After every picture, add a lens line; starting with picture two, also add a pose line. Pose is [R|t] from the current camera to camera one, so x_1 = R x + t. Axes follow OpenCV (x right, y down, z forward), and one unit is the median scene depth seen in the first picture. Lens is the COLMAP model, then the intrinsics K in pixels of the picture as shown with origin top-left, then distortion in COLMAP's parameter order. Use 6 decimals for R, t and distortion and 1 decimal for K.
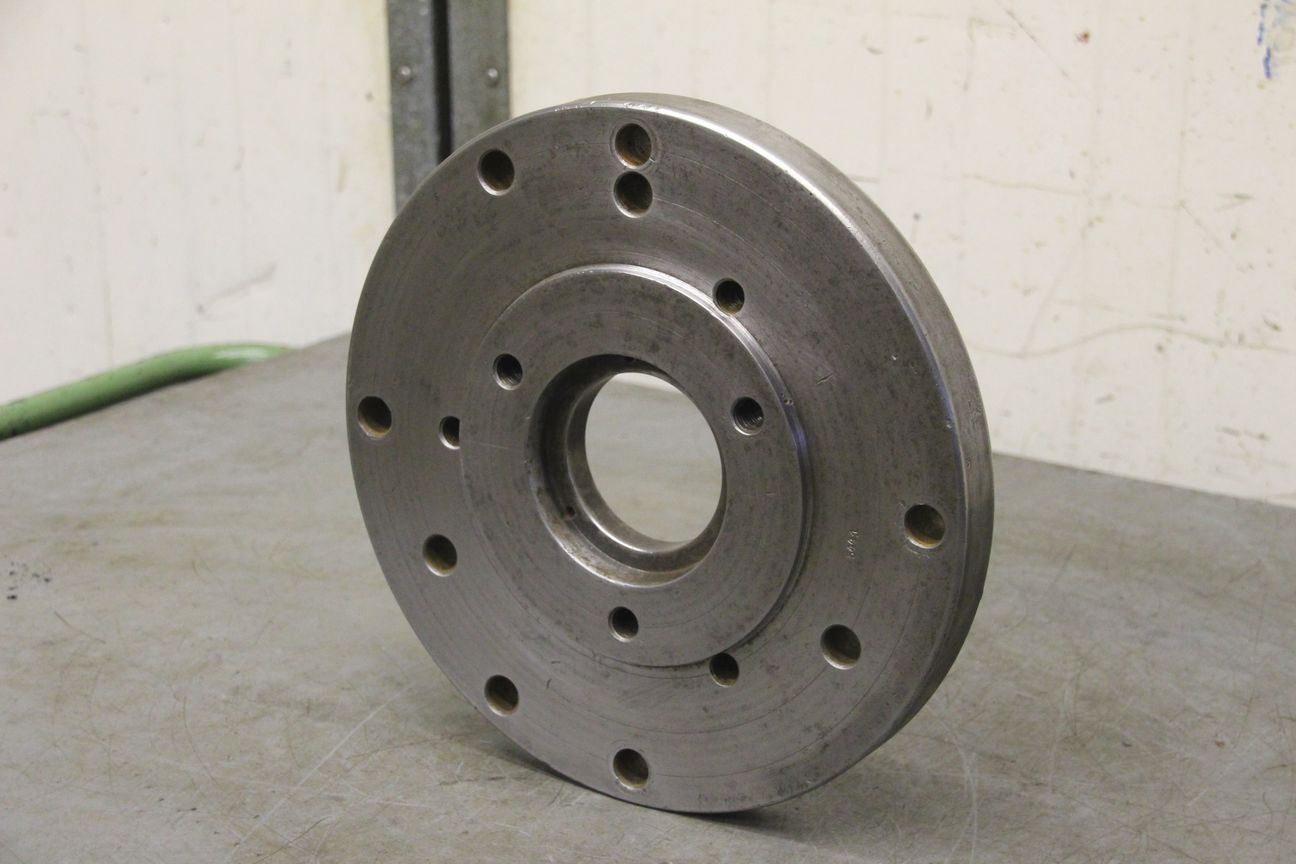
lens RADIAL K [[2193.9, 0, 648.0], [0, 2193.9, 432.0], [0, 0, 1]] dist [0.208811, -0.004618]
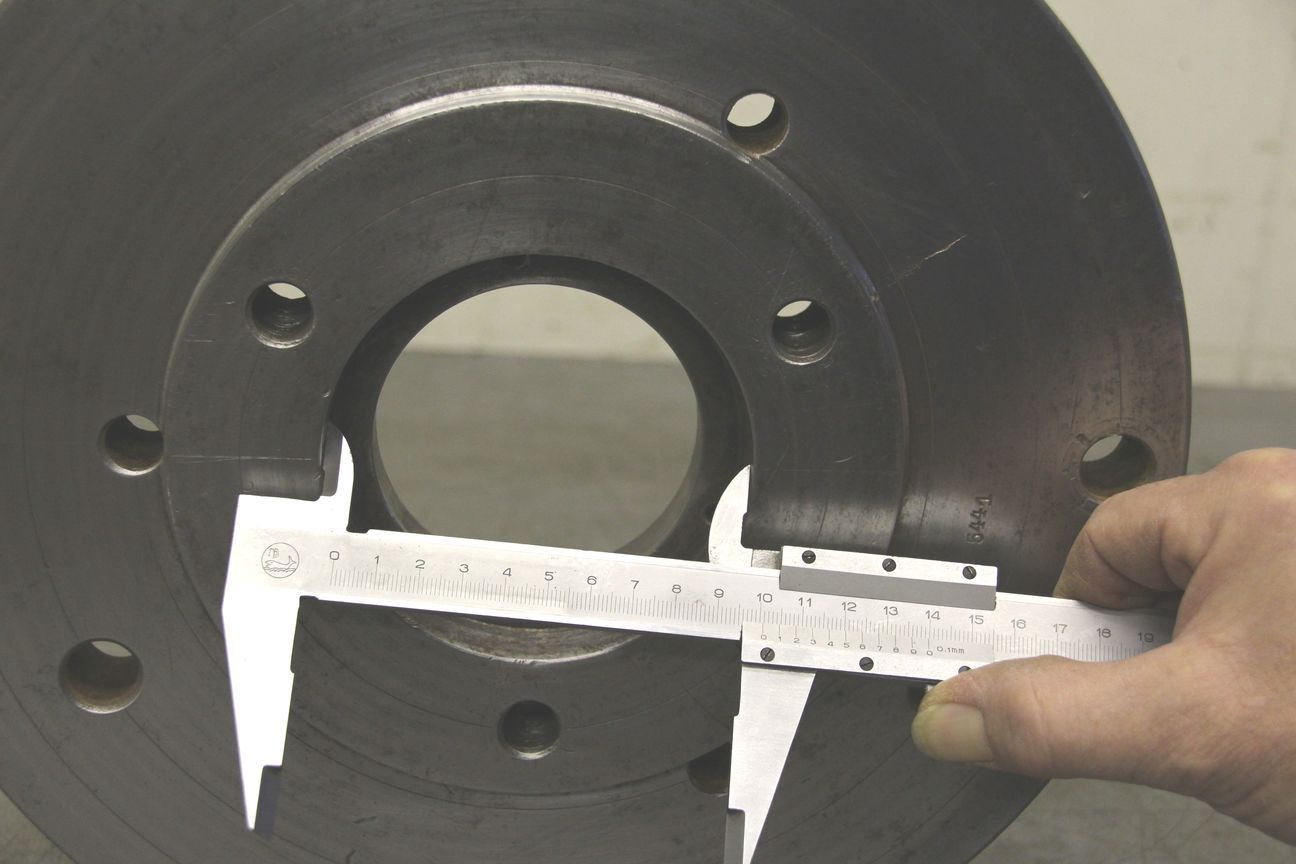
lens RADIAL K [[2193.9, 0, 648.0], [0, 2193.9, 432.0], [0, 0, 1]] dist [0.208811, -0.004618]
pose [[0.845032, -0.156958, 0.511161, -0.269792], [0.132410, 0.987599, 0.084358, -0.033083], [-0.518063, -0.003602, 0.855335, 0.508161]]
